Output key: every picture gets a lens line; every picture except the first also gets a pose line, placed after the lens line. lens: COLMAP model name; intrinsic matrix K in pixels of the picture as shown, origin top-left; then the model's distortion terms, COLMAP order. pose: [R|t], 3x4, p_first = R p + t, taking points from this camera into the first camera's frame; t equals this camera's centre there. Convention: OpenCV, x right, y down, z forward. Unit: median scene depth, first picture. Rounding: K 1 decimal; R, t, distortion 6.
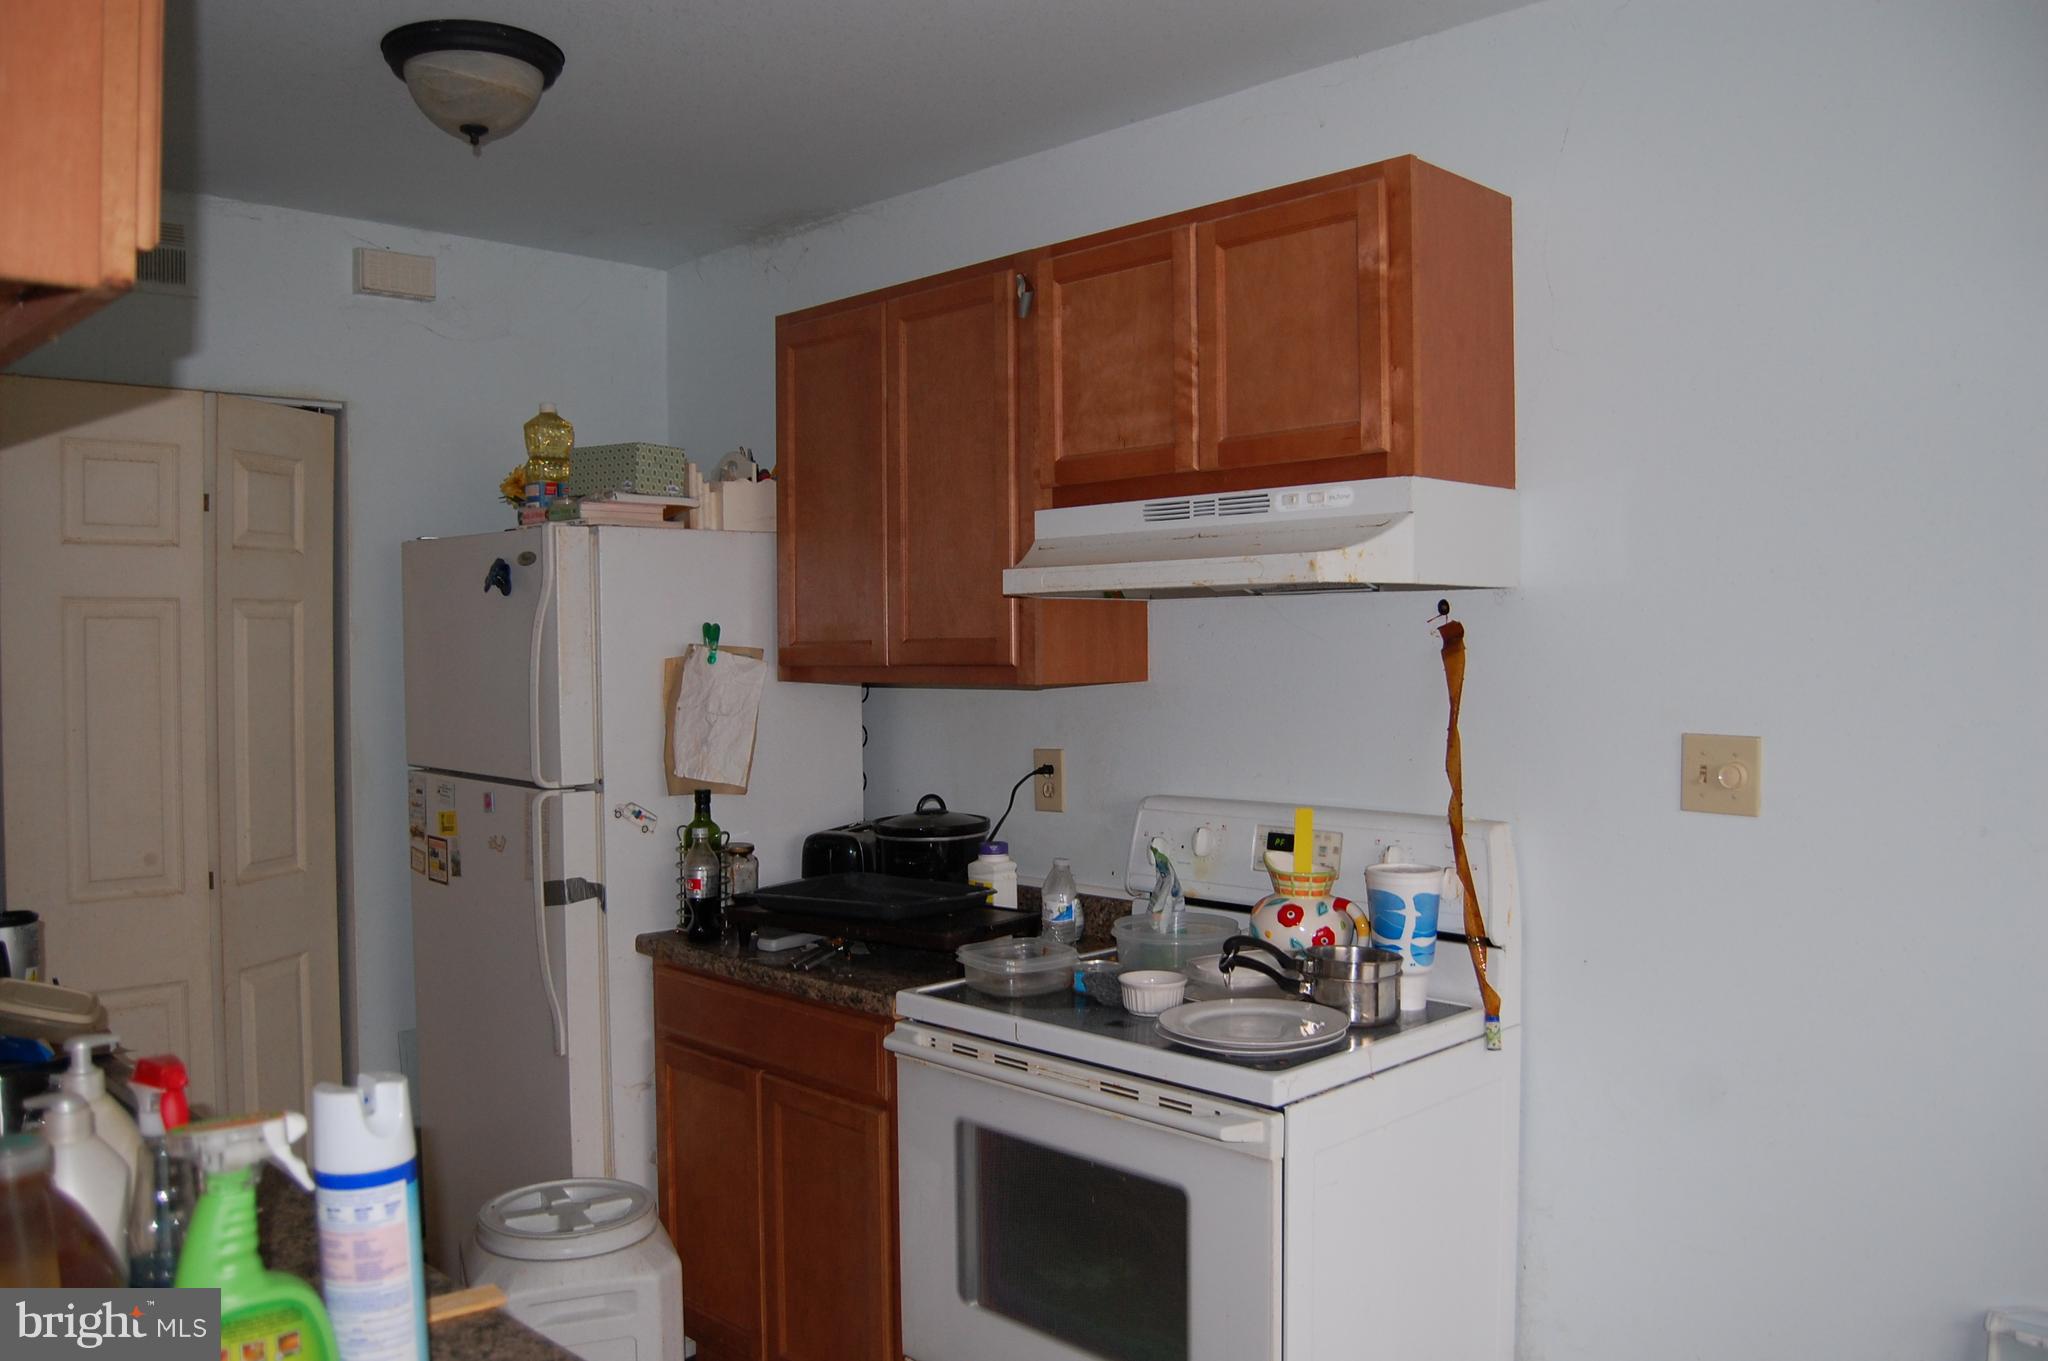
lens RADIAL K [[1601.3, 0, 1033.8], [0, 1601.3, 669.1], [0, 0, 1]] dist [-0.094456, 0.037179]
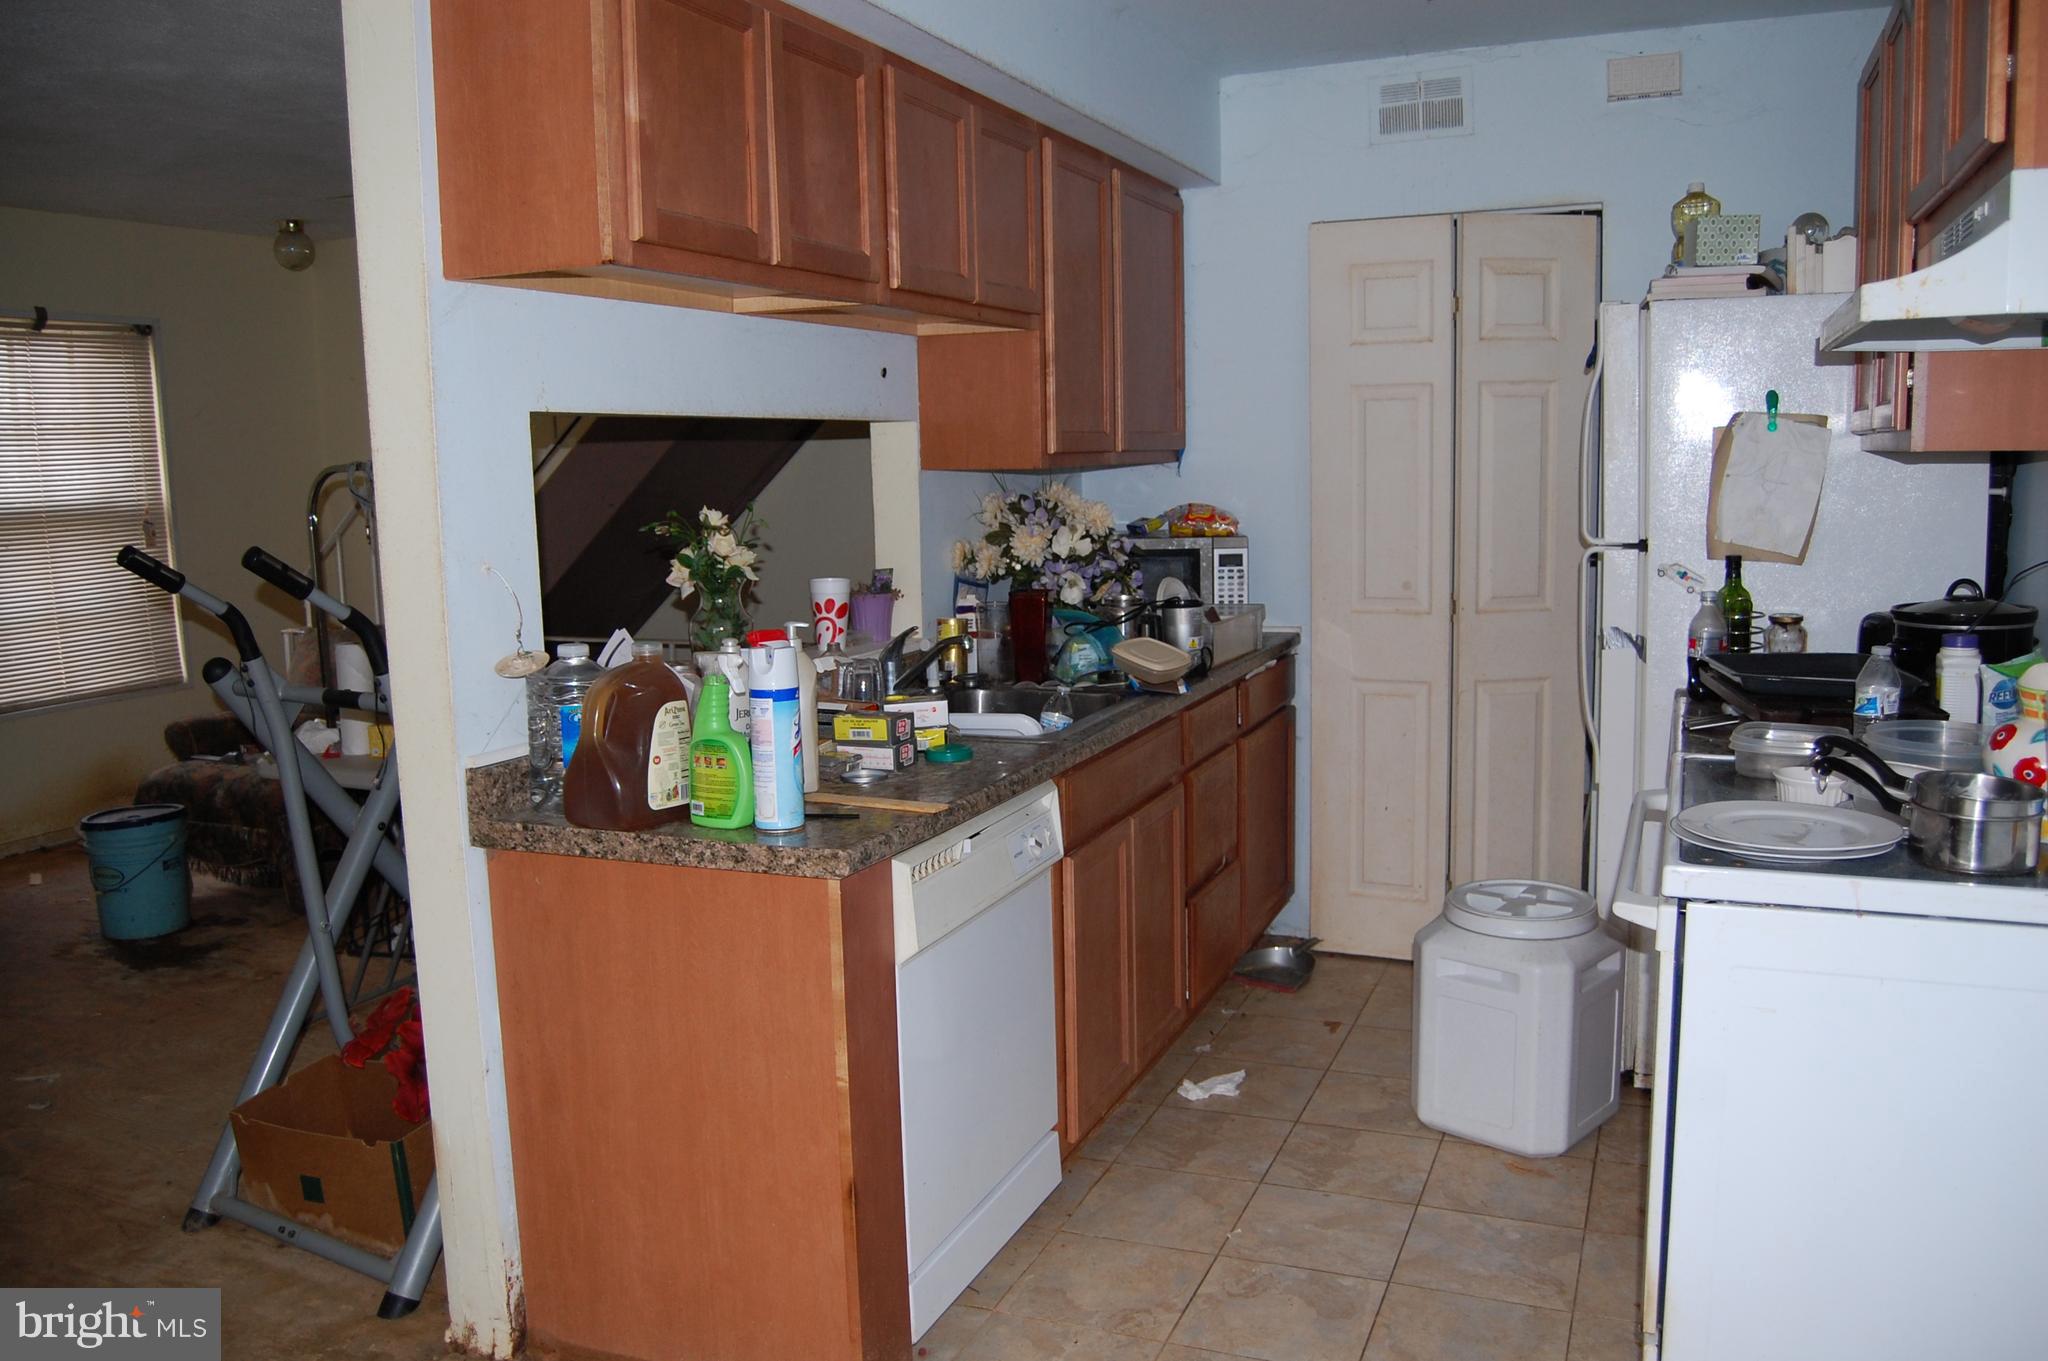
lens RADIAL K [[1593.8, 0, 1028.5], [0, 1593.8, 675.9], [0, 0, 1]] dist [-0.090012, 0.013753]
pose [[0.383530, 0.126919, -0.914766, 0.551897], [0.005987, 0.990149, 0.139888, 0.009290], [0.923509, -0.059128, 0.378992, 0.200384]]
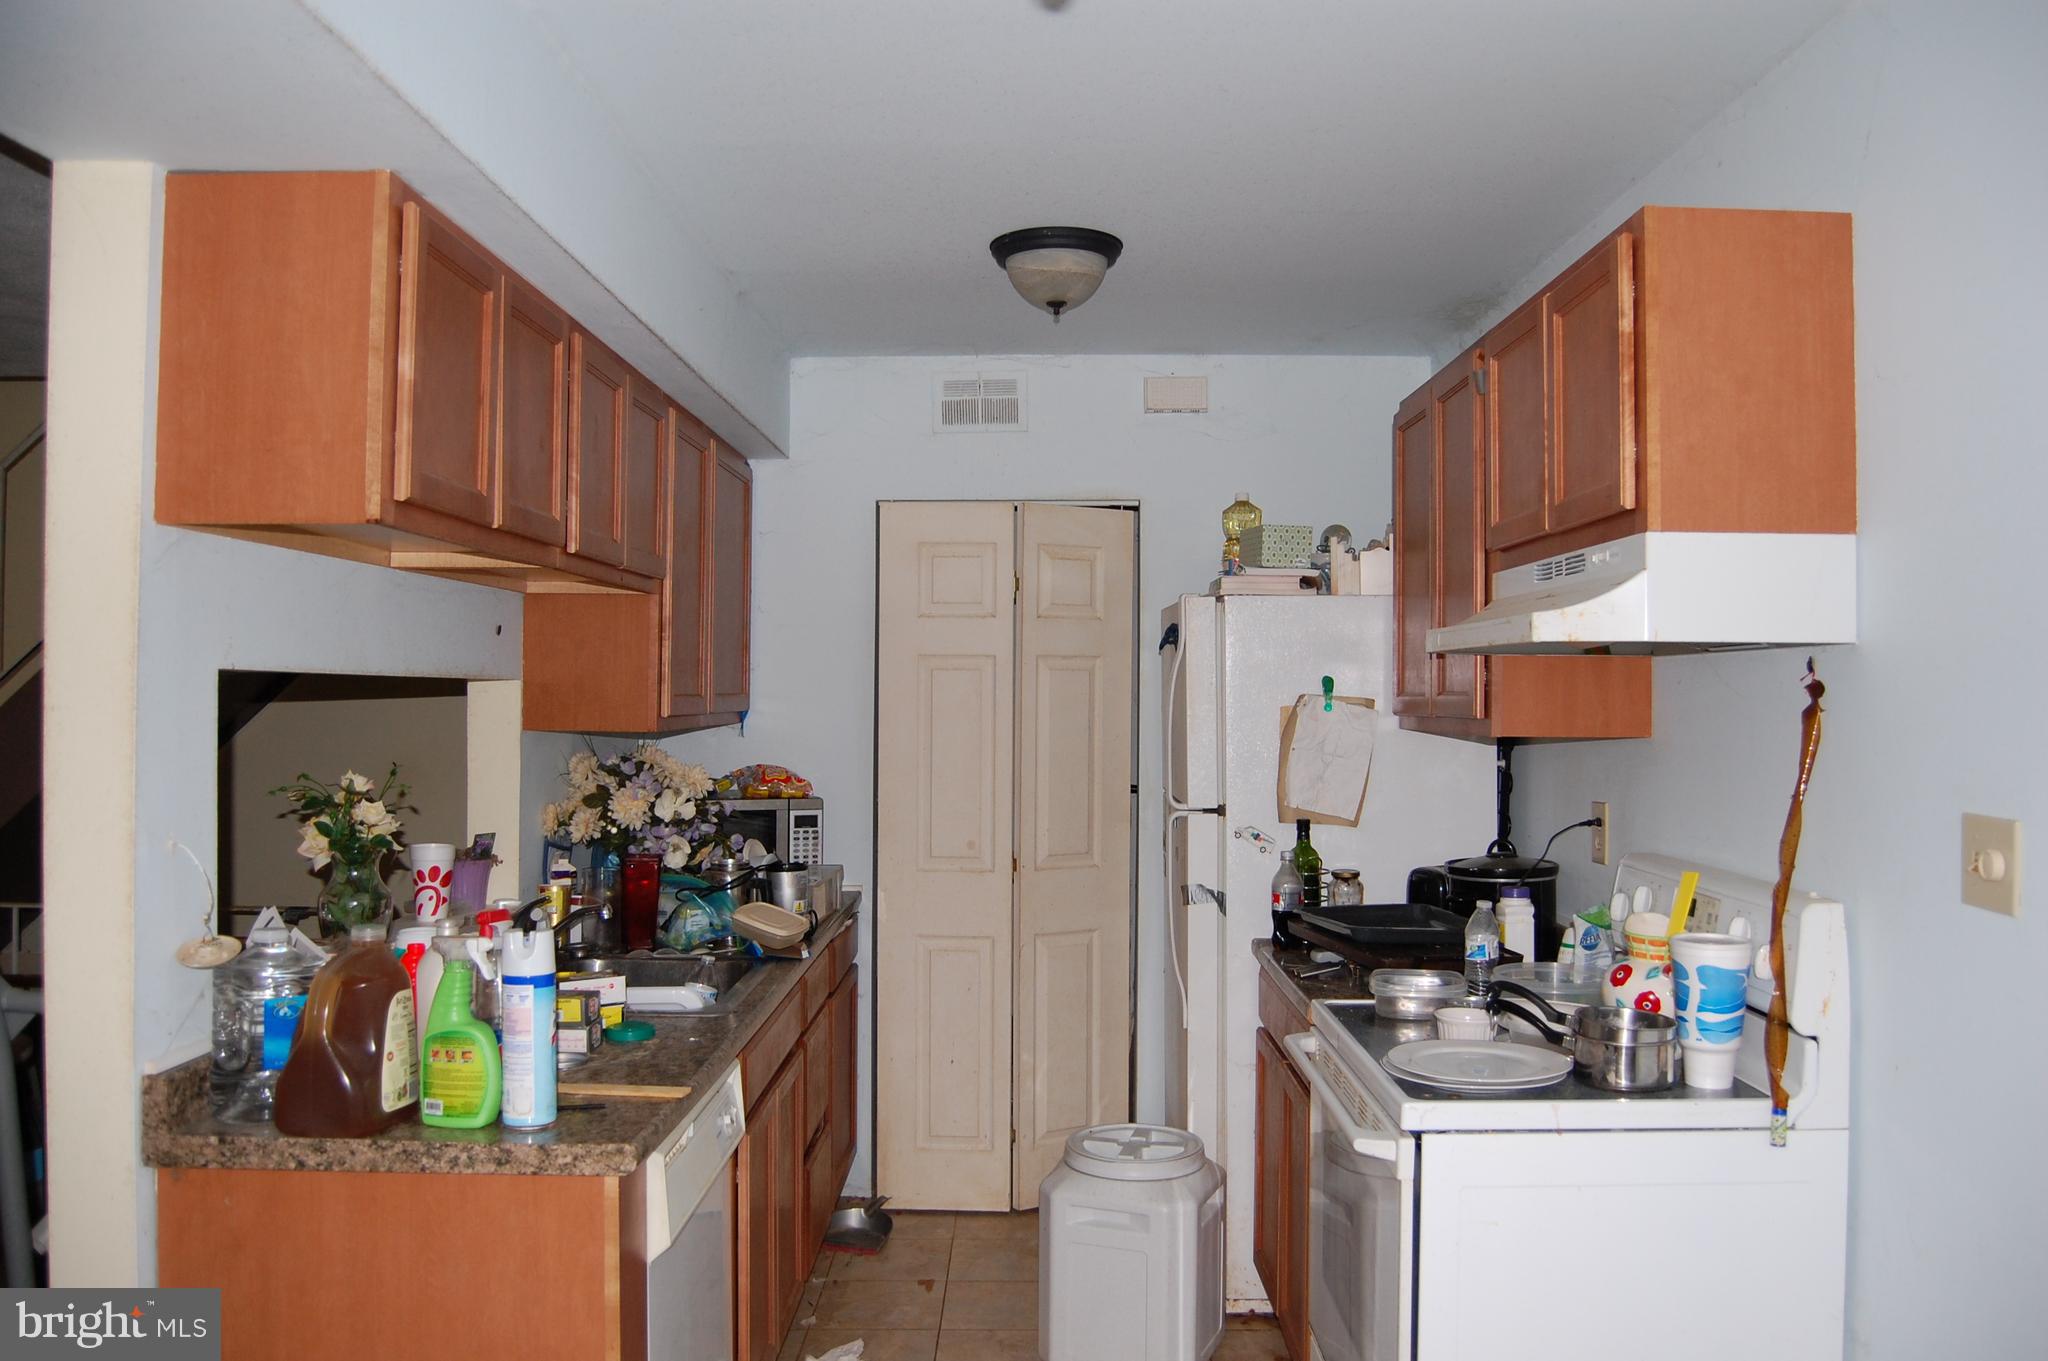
lens RADIAL K [[1601.3, 0, 1033.8], [0, 1601.3, 669.1], [0, 0, 1]] dist [-0.094456, 0.037179]
pose [[0.708290, 0.001813, -0.705919, 0.479994], [-0.021781, 0.999577, -0.019286, -0.007342], [0.705586, 0.029035, 0.708030, 0.033939]]
